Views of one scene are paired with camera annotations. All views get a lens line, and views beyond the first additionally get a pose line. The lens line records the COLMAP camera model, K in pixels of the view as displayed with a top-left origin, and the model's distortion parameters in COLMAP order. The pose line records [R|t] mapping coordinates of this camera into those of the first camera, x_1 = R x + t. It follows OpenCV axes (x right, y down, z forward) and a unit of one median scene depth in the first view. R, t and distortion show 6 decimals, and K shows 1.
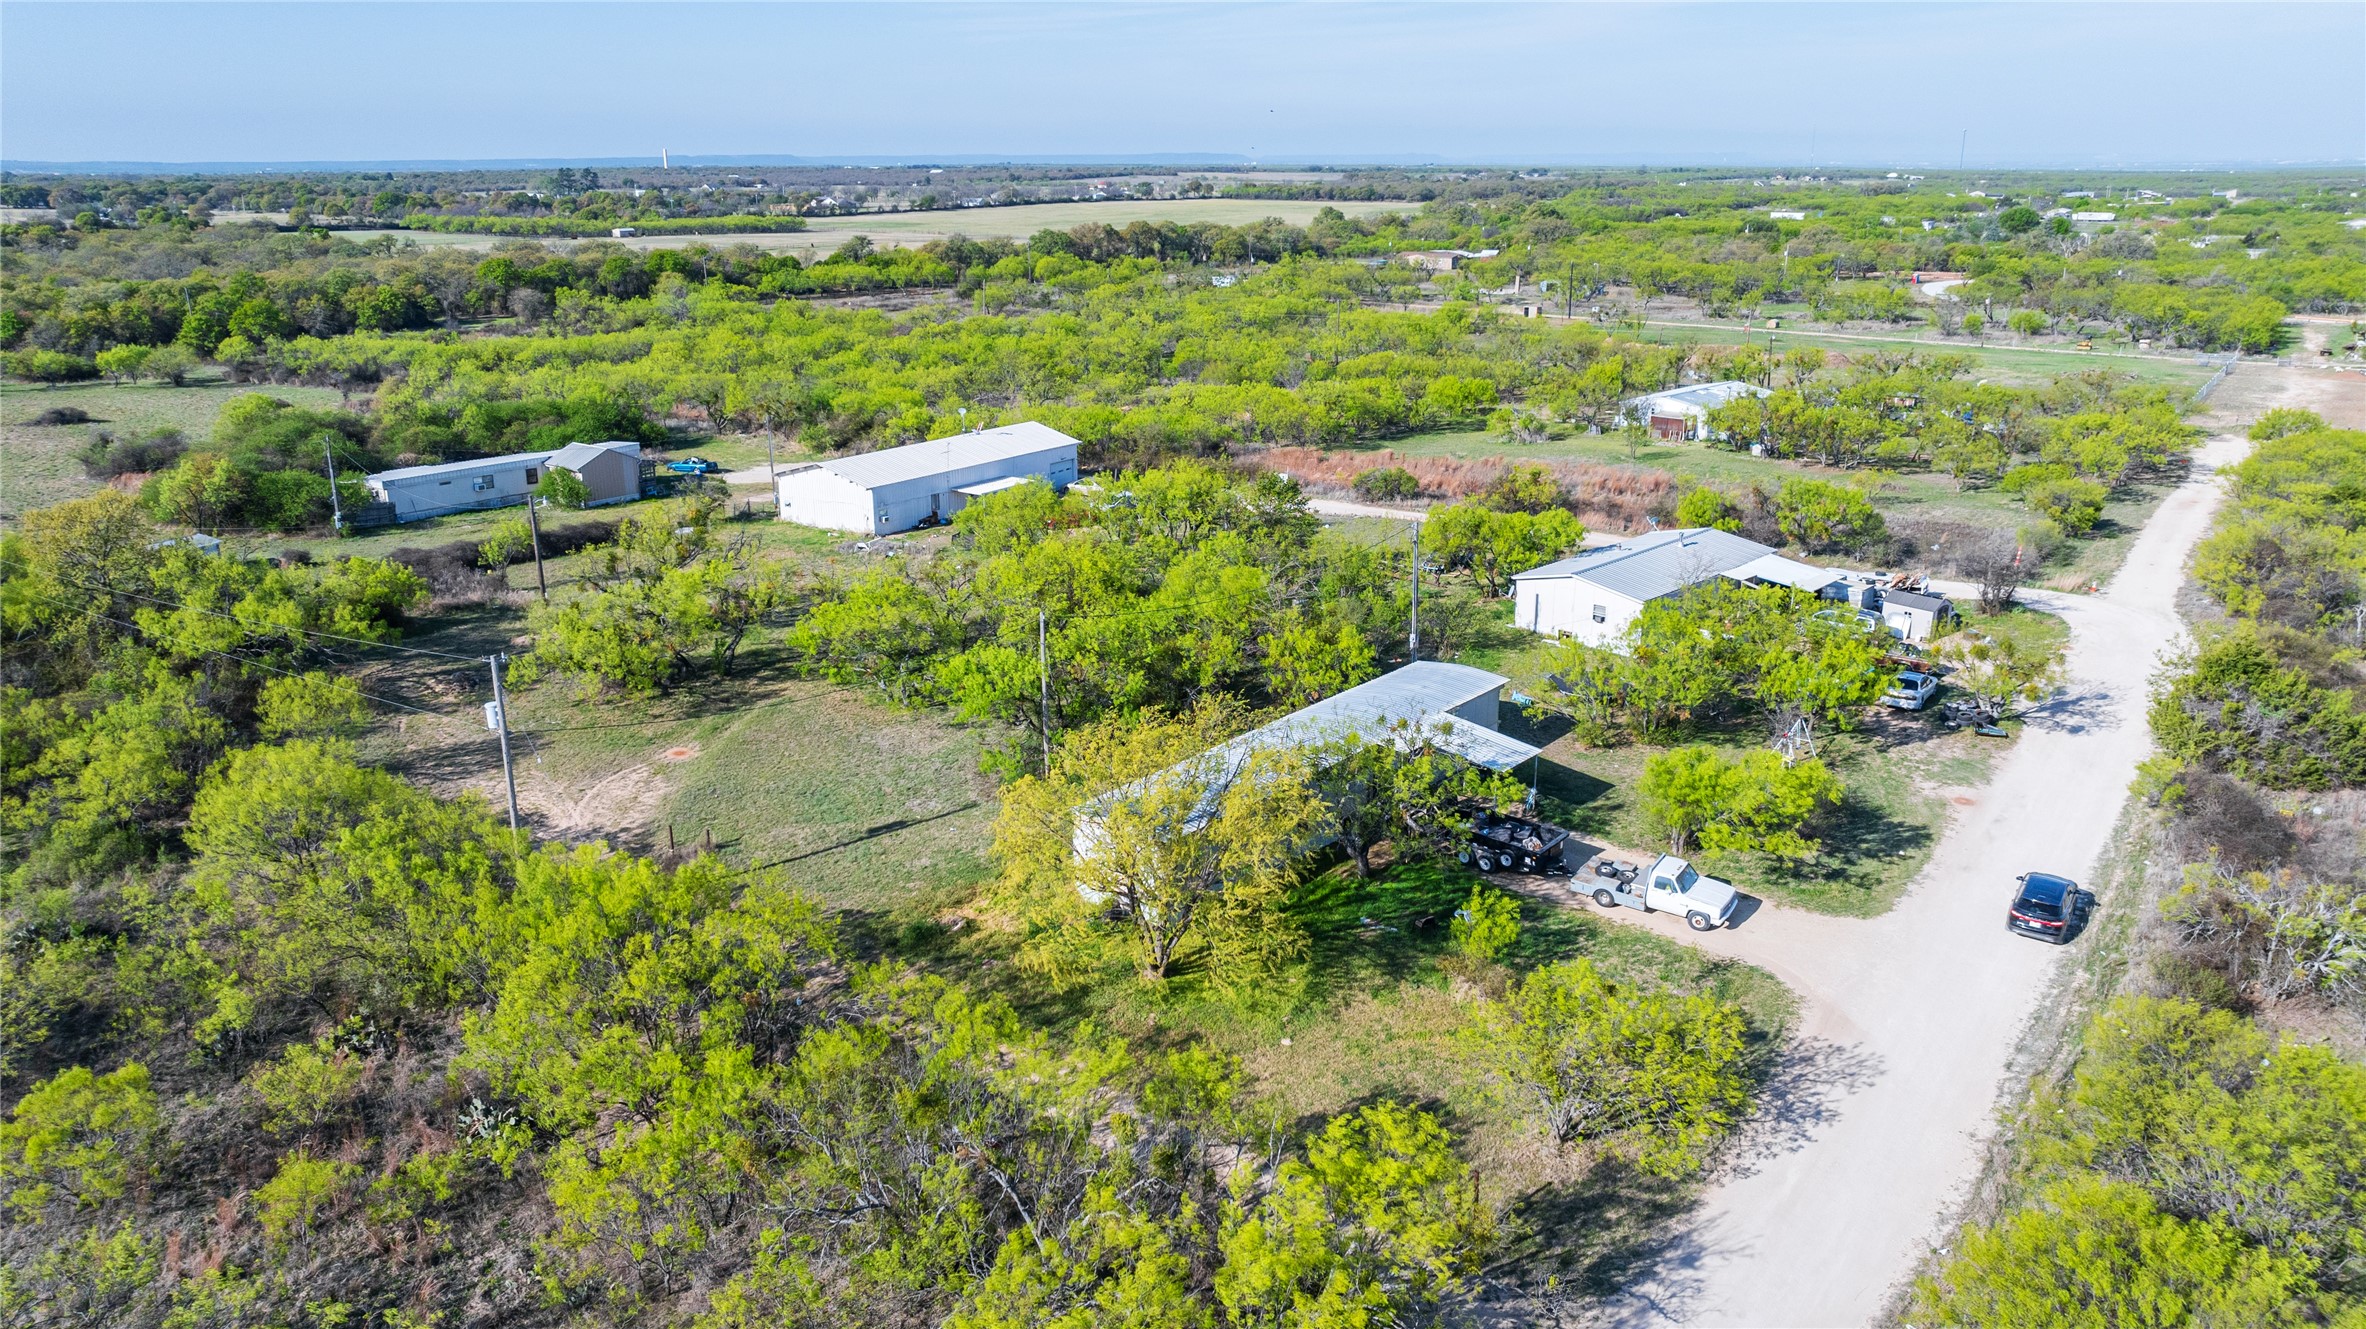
lens RADIAL K [[1685.8, 0, 1183.0], [0, 1685.8, 664.5], [0, 0, 1]] dist [-0.035340, 0.036897]
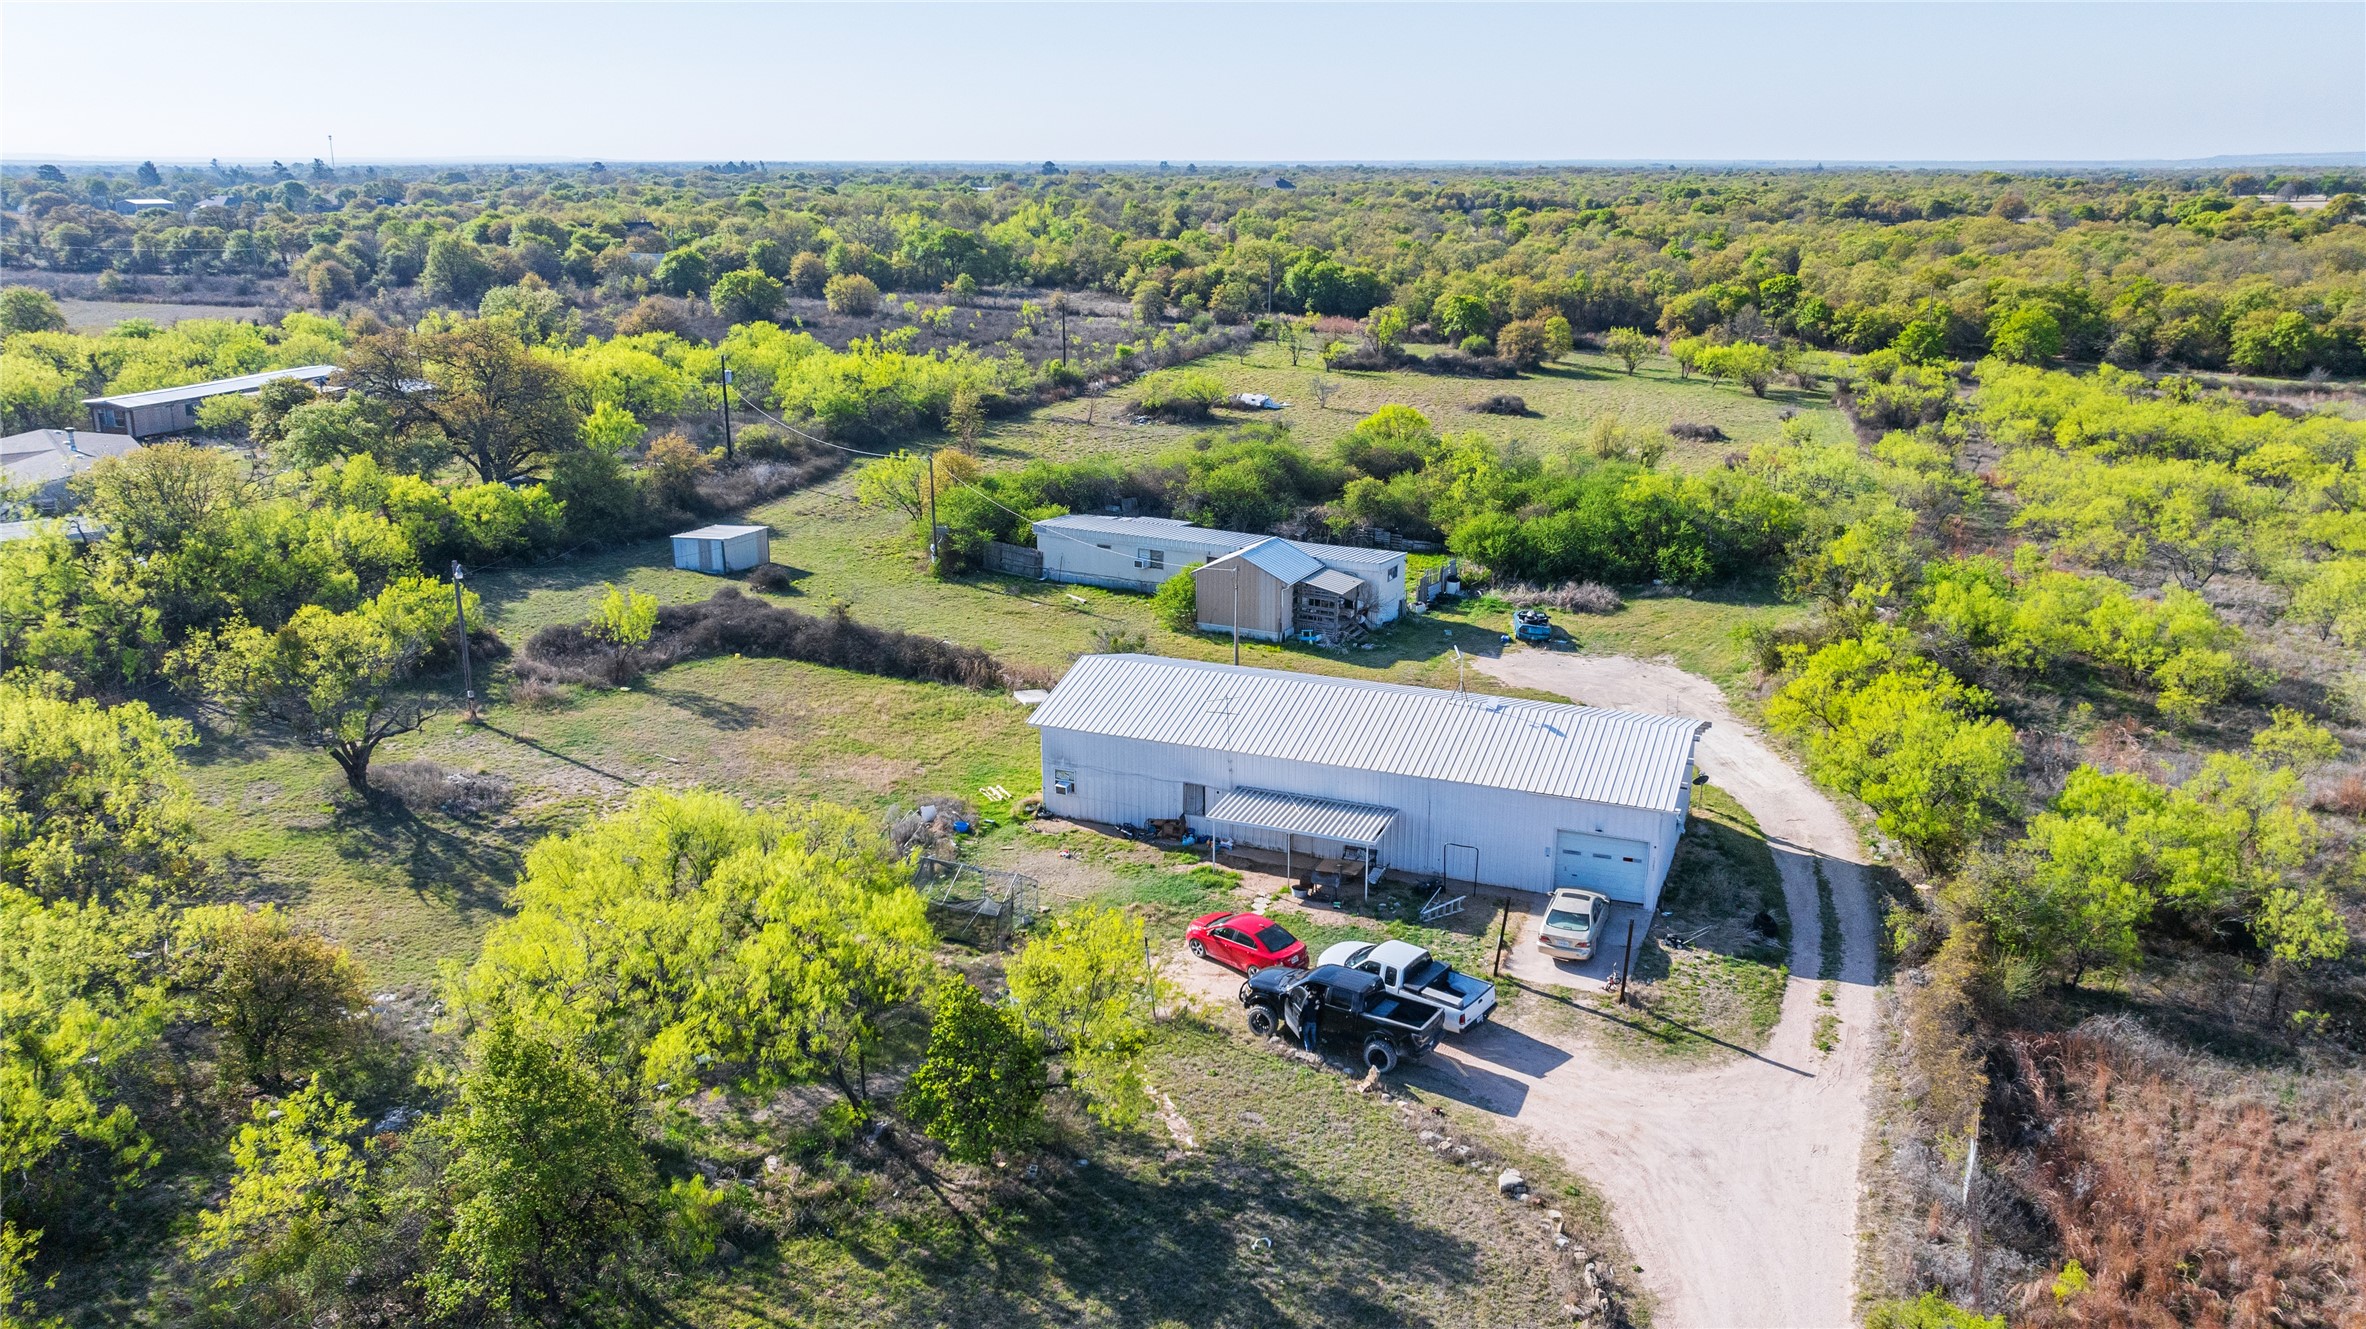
lens RADIAL K [[1694.7, 0, 1183.0], [0, 1694.7, 664.5], [0, 0, 1]] dist [-0.024999, 0.010055]
pose [[0.224692, 0.287977, -0.930904, 0.061467], [-0.283729, 0.933273, 0.220226, -0.048507], [0.932208, 0.214641, 0.291406, 0.167136]]
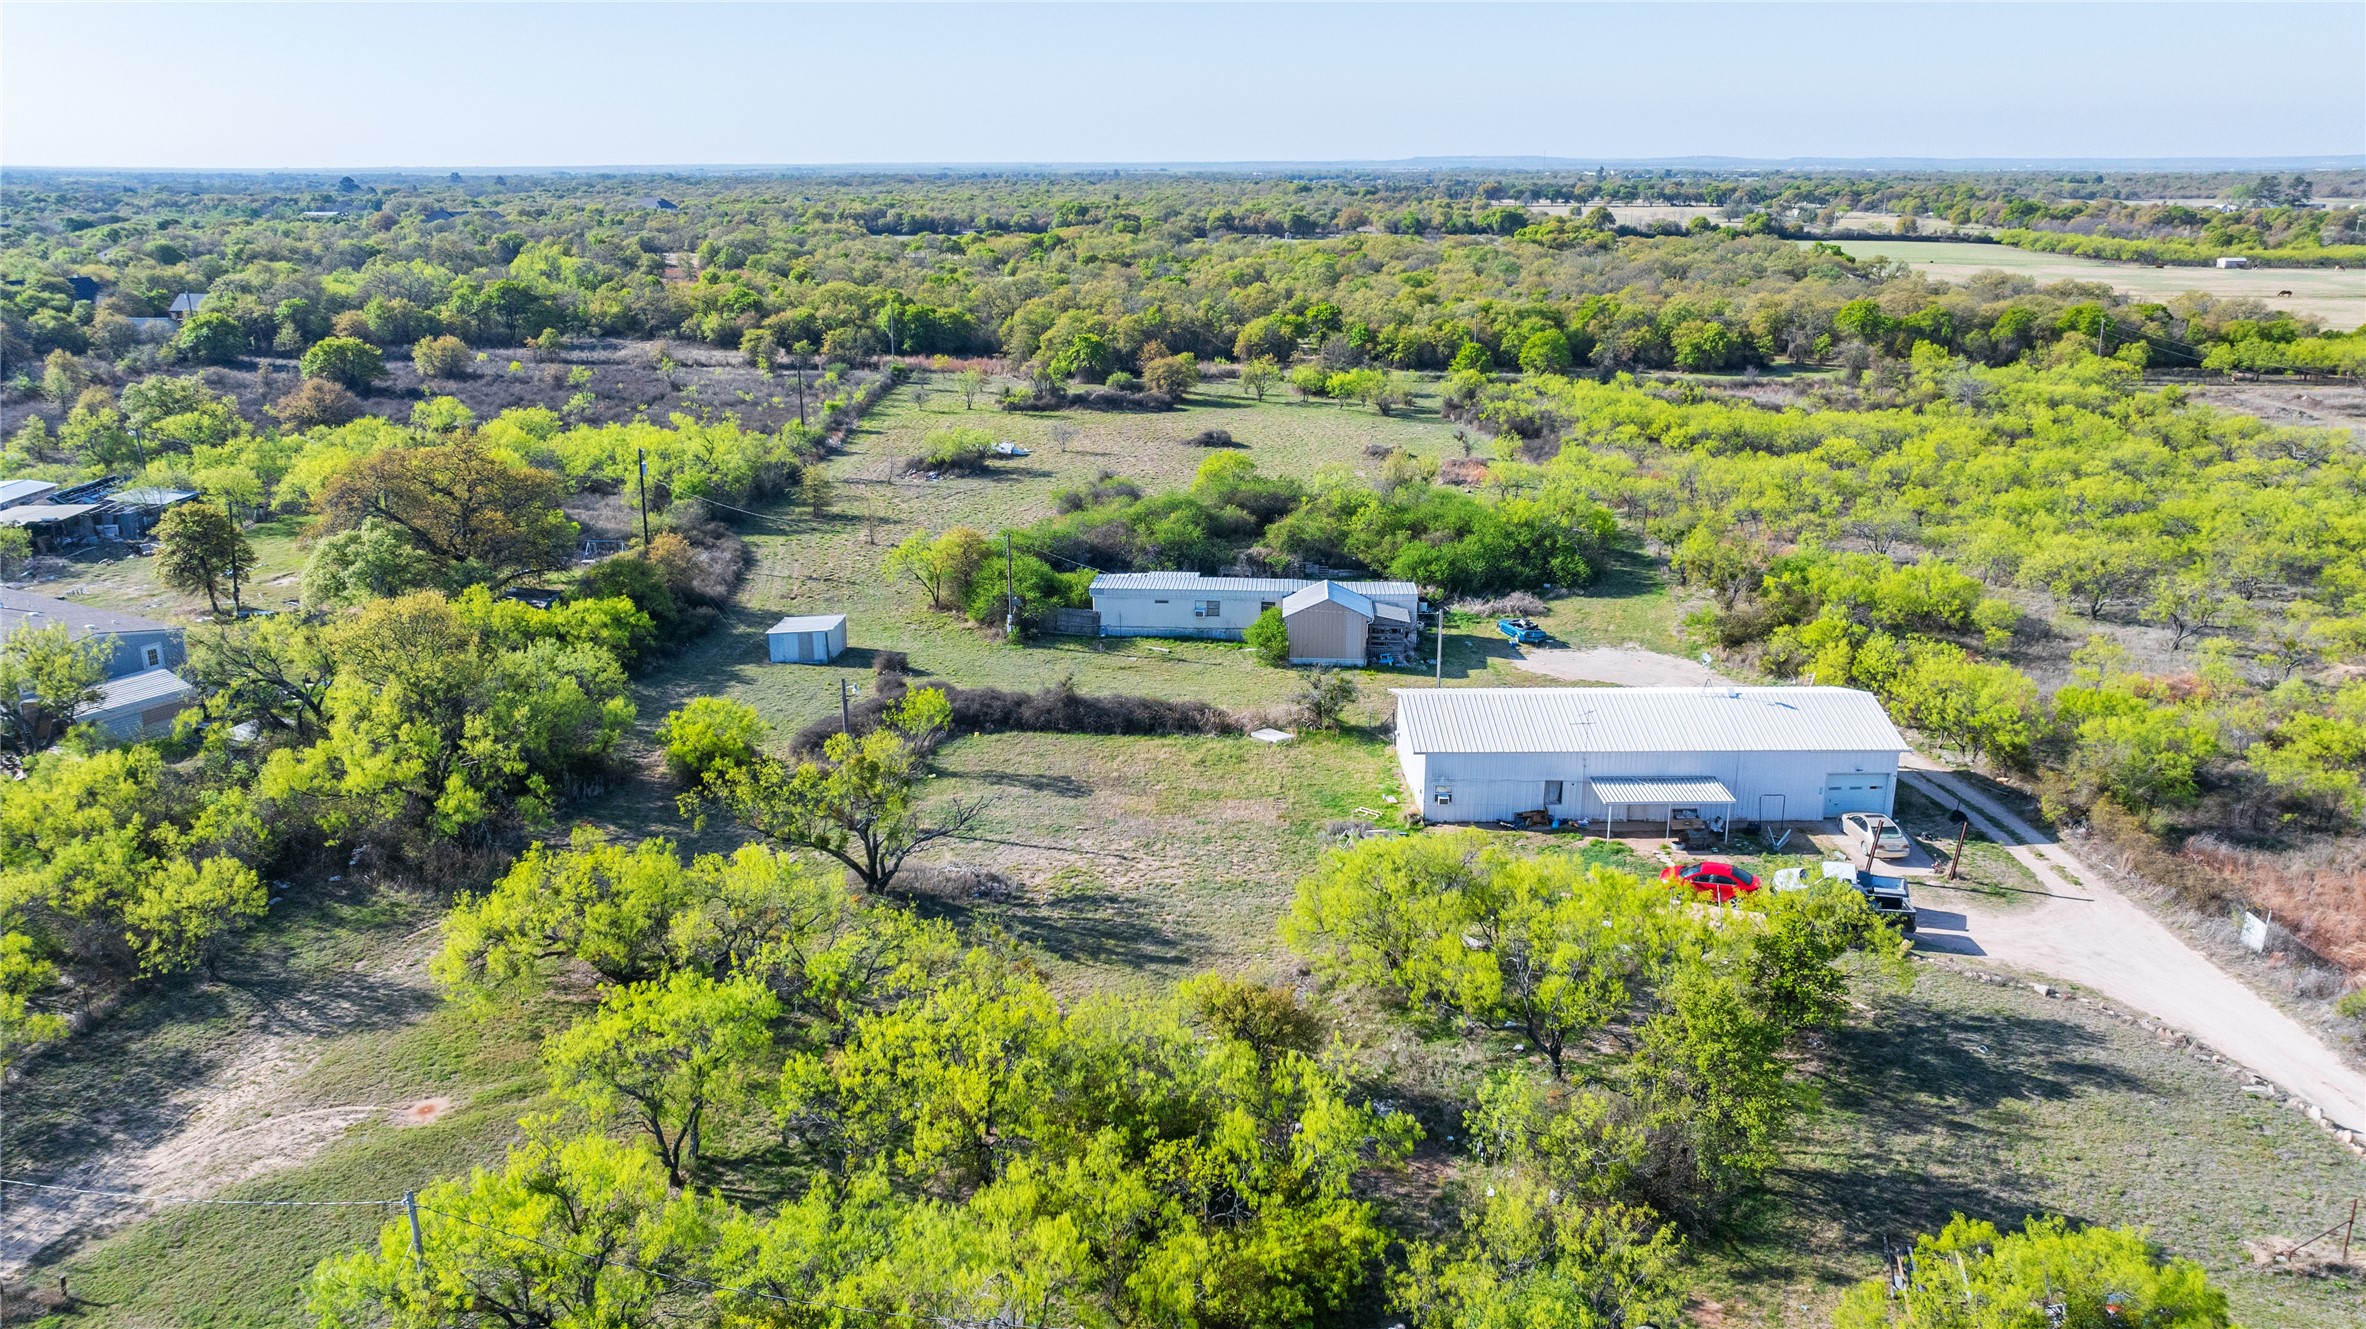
lens RADIAL K [[1685.8, 0, 1183.0], [0, 1685.8, 664.5], [0, 0, 1]] dist [-0.035340, 0.036897]
pose [[0.590235, 0.239199, -0.770977, 0.051453], [-0.237542, 0.964267, 0.117313, -0.037132], [0.771490, 0.113897, 0.625964, 0.094102]]
